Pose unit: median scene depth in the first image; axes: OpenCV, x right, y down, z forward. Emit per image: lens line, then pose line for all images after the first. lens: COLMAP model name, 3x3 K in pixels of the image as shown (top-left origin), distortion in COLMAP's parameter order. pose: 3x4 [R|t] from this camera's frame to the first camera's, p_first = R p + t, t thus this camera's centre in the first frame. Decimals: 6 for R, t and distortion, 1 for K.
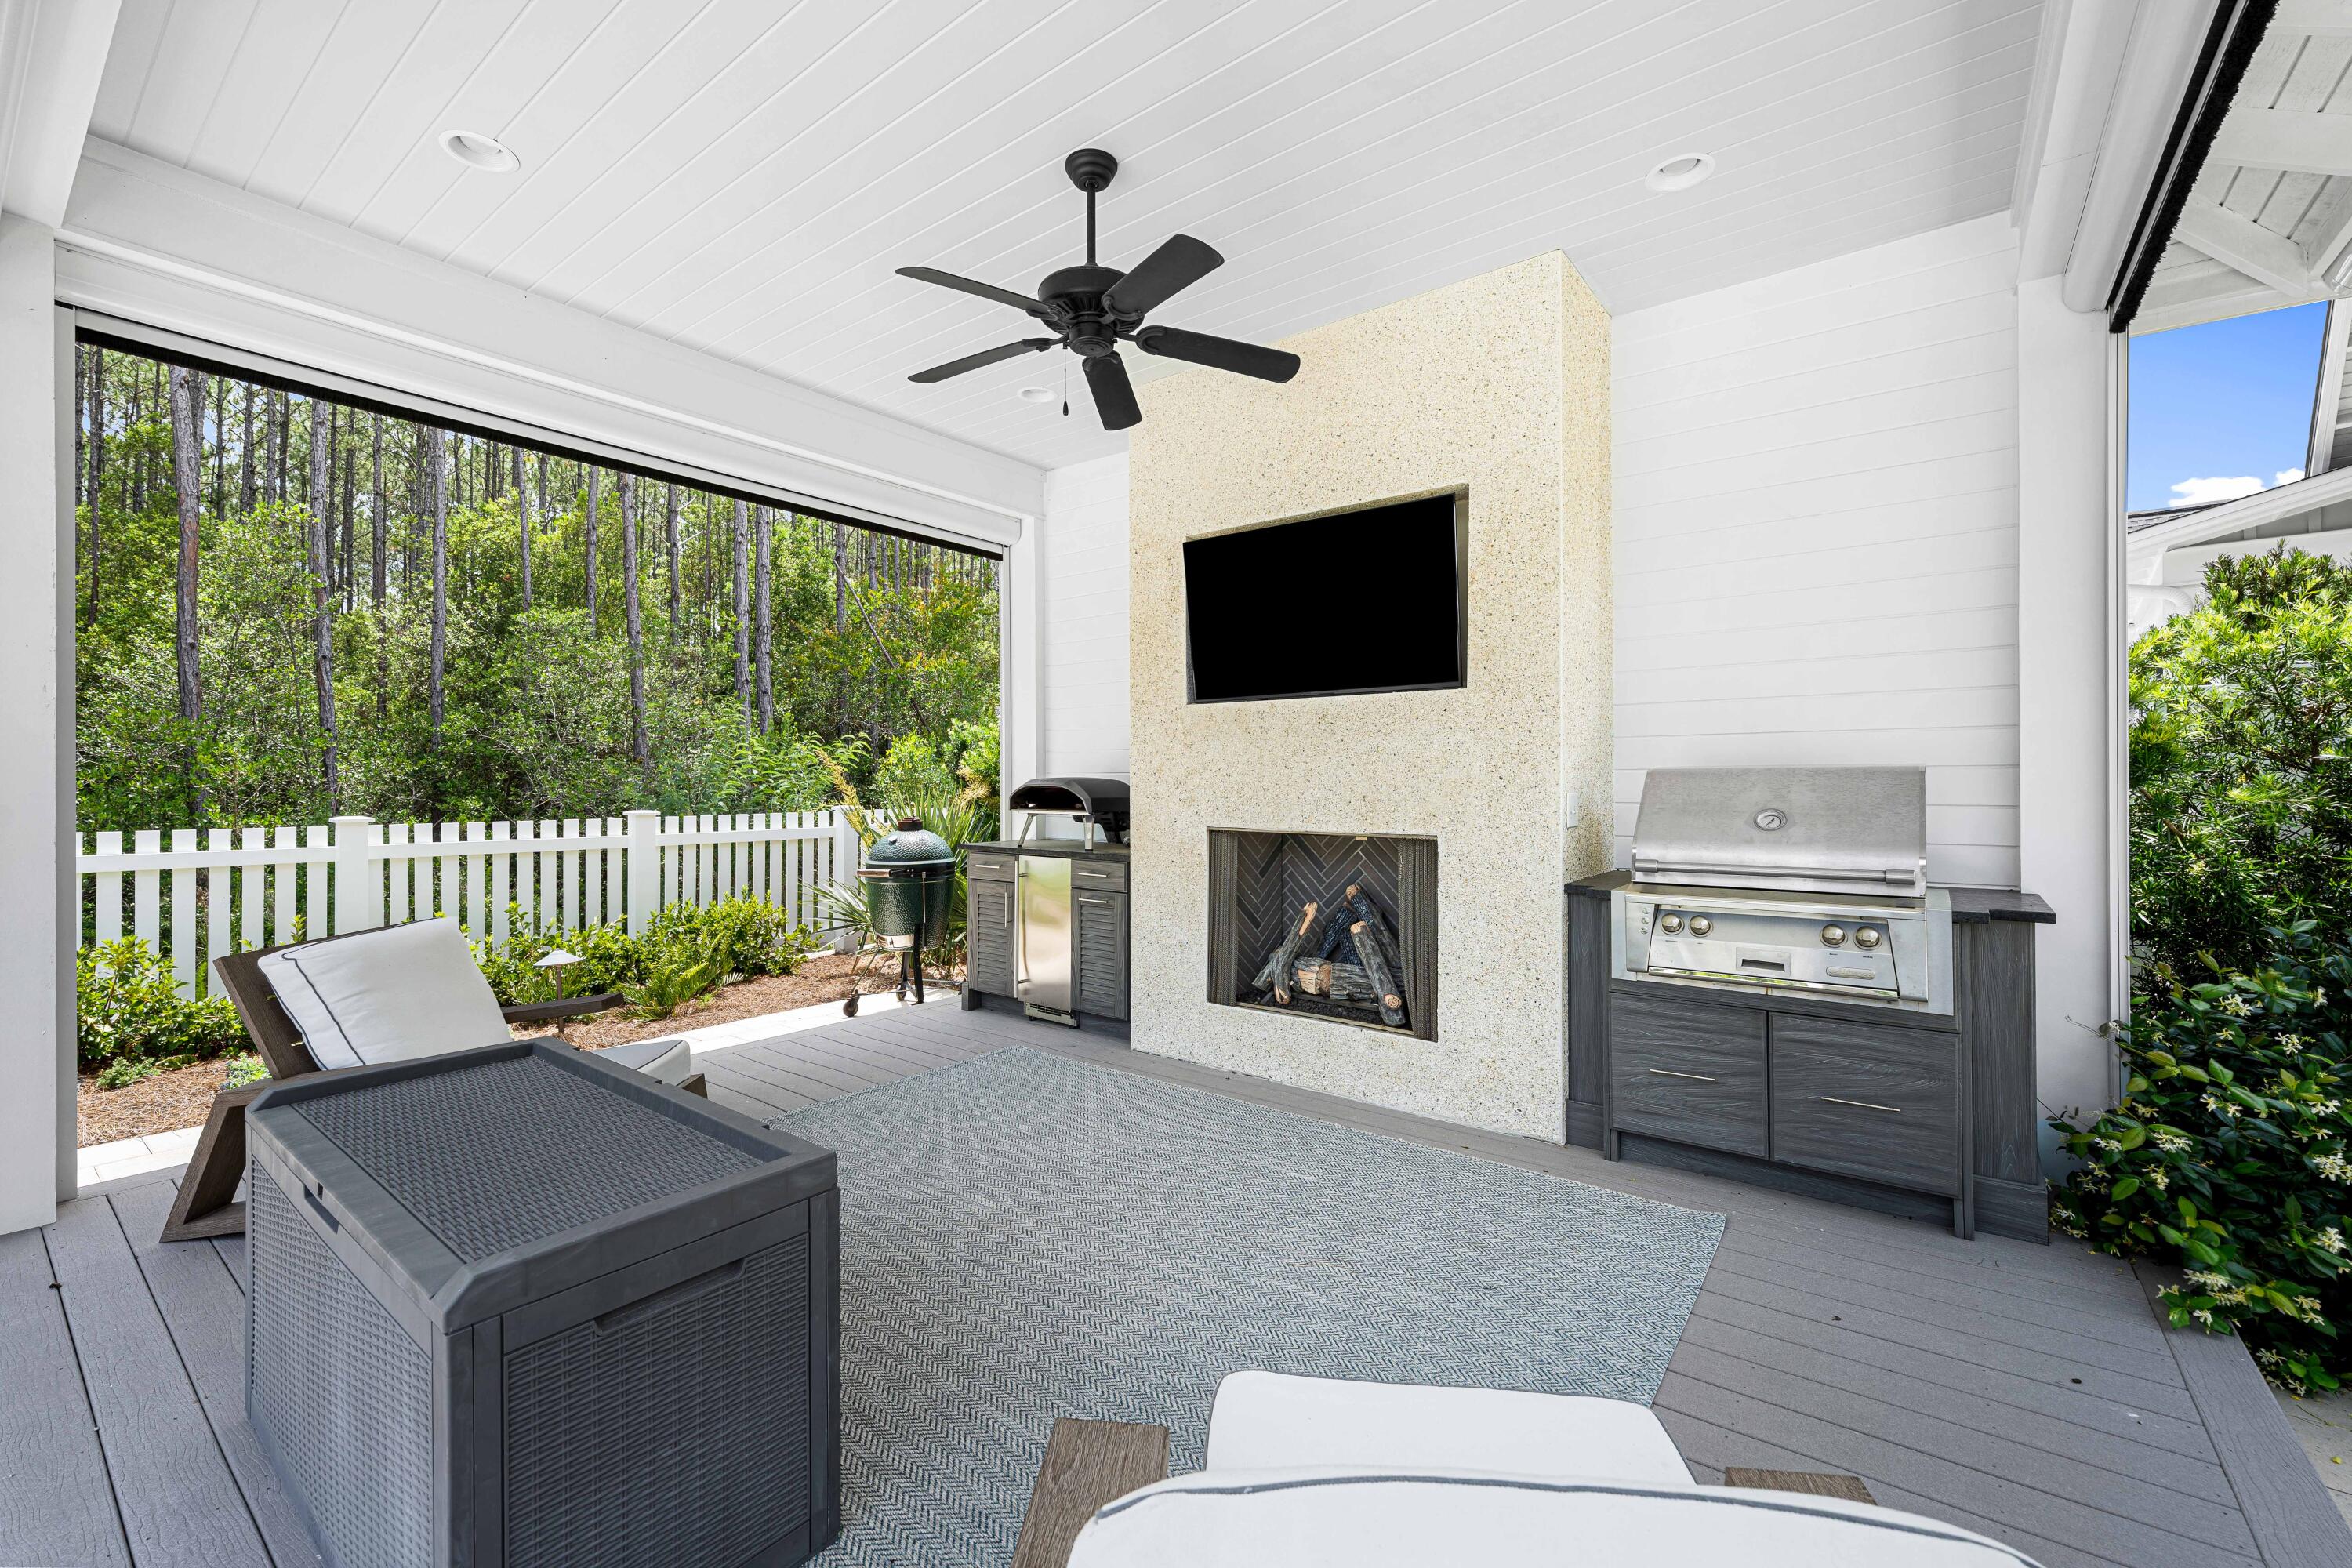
lens RADIAL K [[982.3, 0, 1176.0], [0, 982.3, 784.0], [0, 0, 1]] dist [-0.023686, -0.000213]
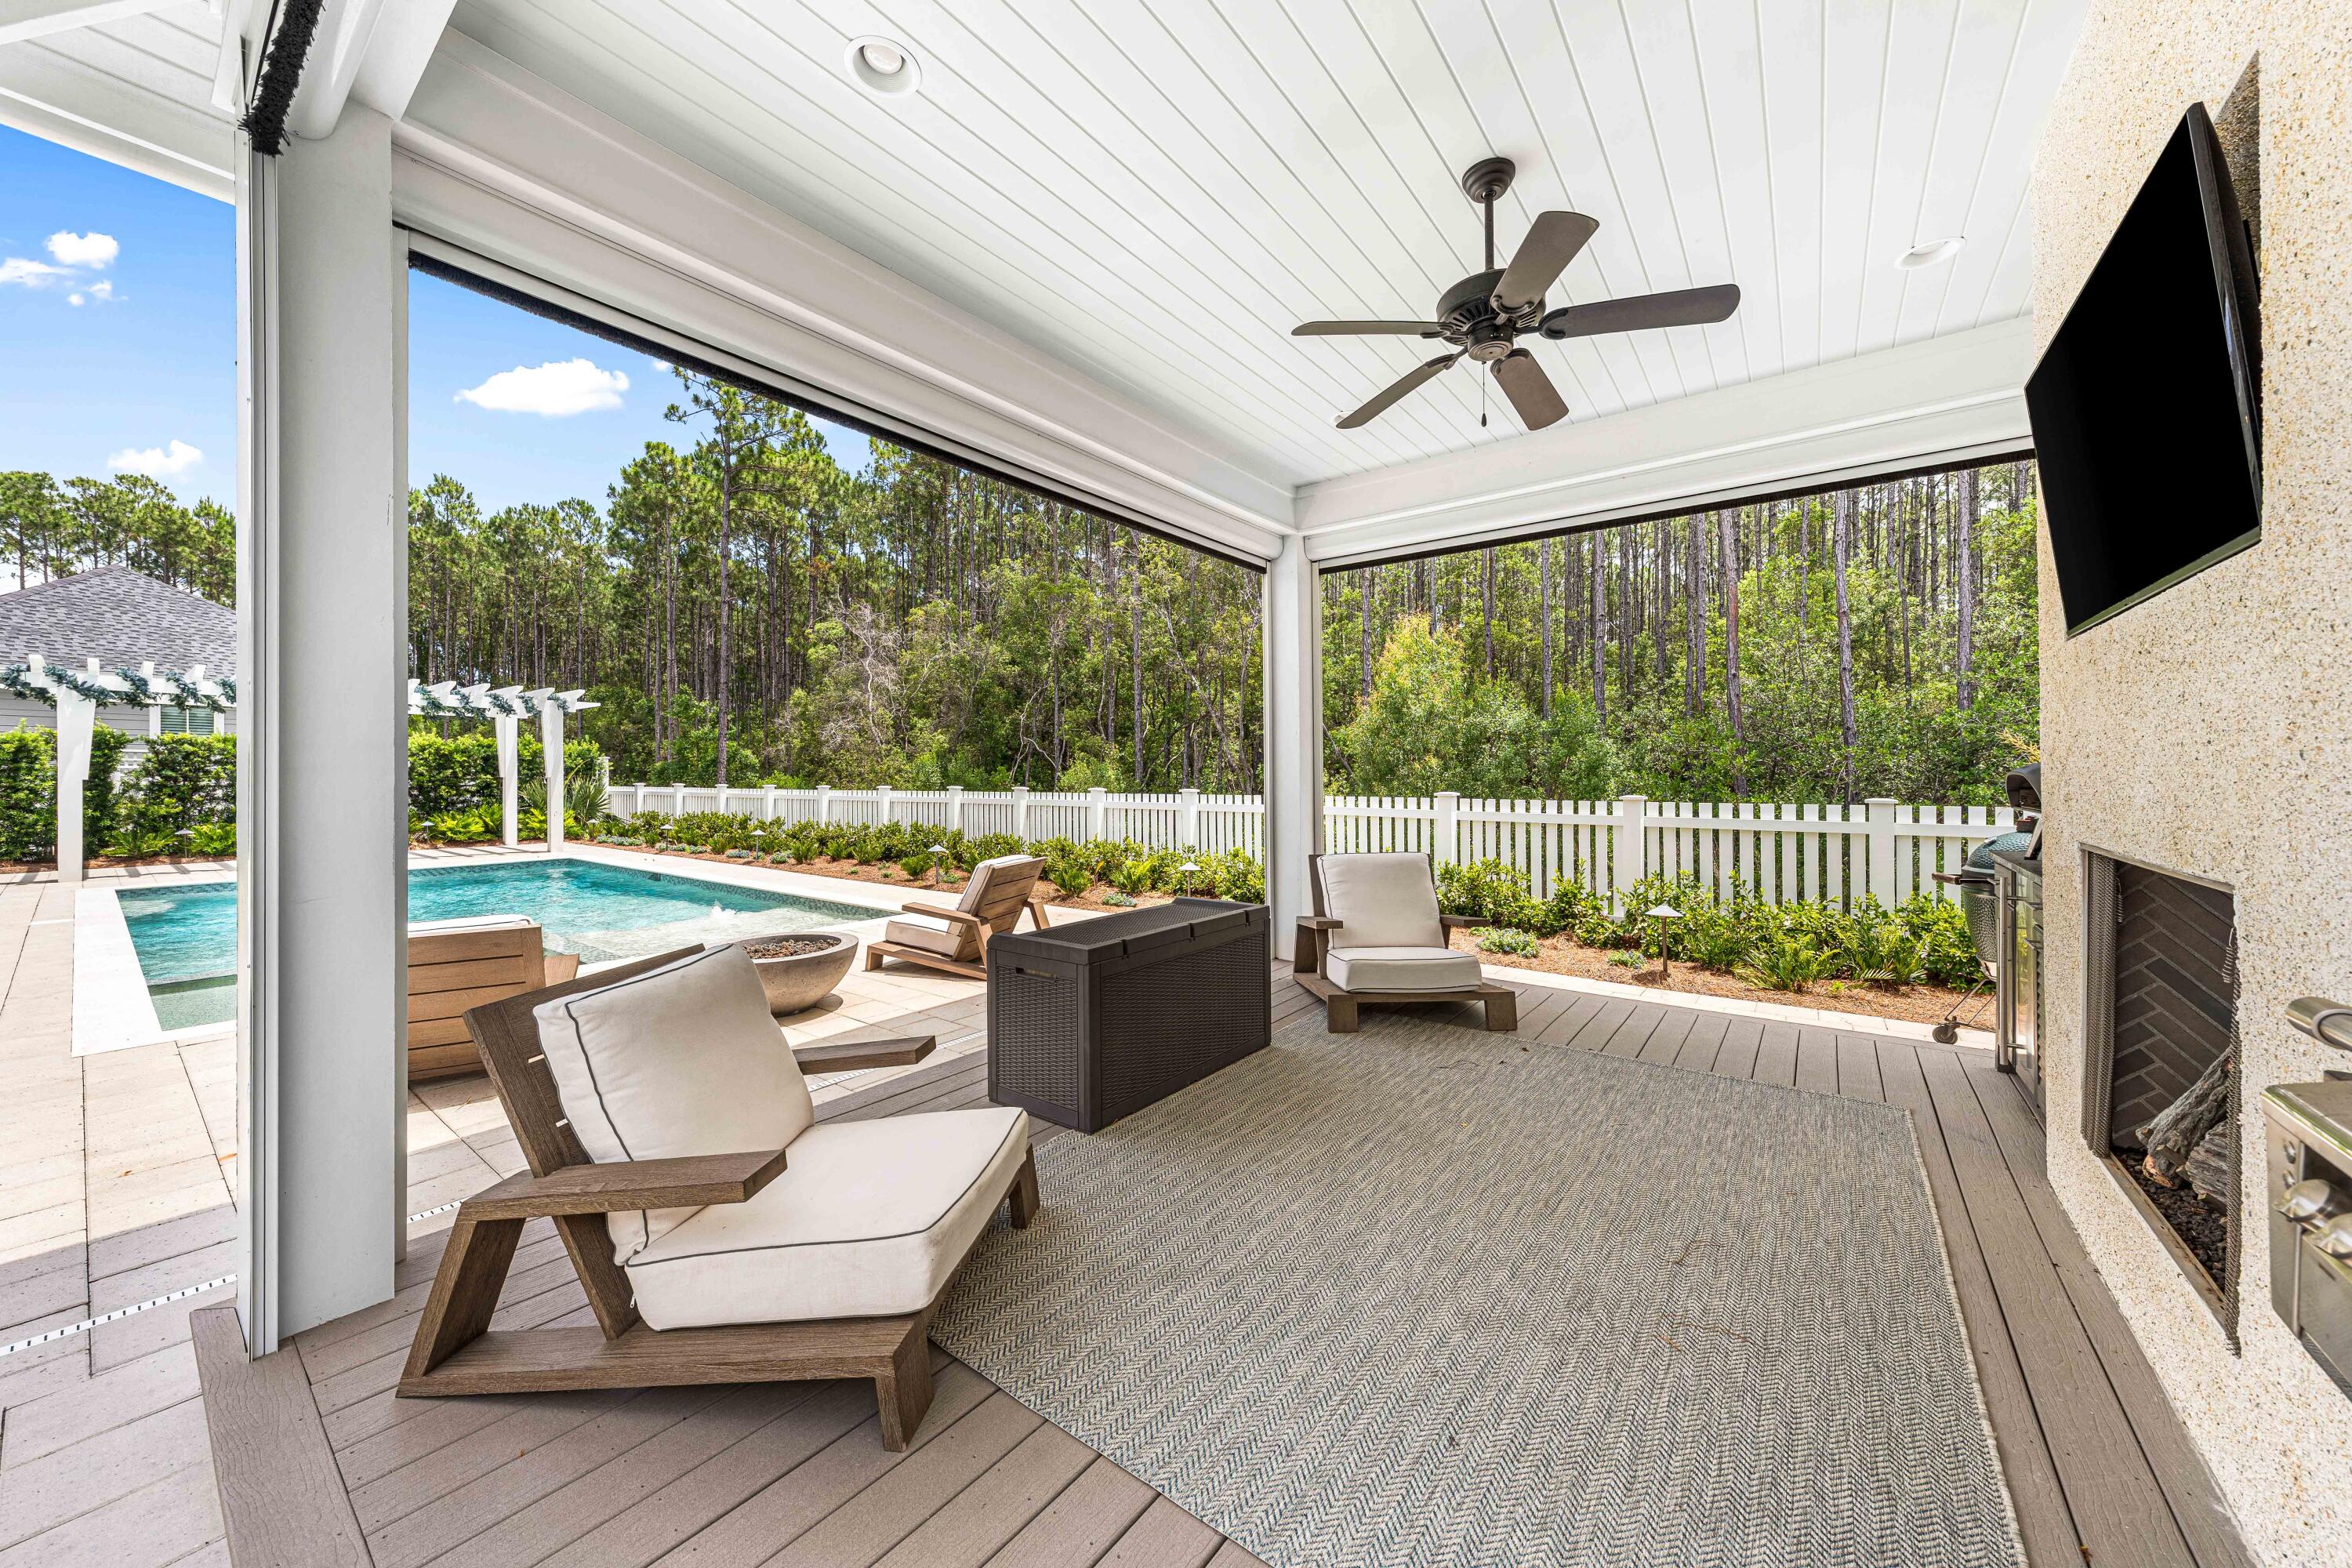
lens RADIAL K [[840.9, 0, 1176.0], [0, 840.9, 784.0], [0, 0, 1]] dist [-0.000509, -0.000021]
pose [[0.004769, 0.016112, -0.999859, 0.554956], [0.002071, 0.999868, 0.016122, -0.007368], [0.999986, -0.002147, 0.004735, 0.441621]]
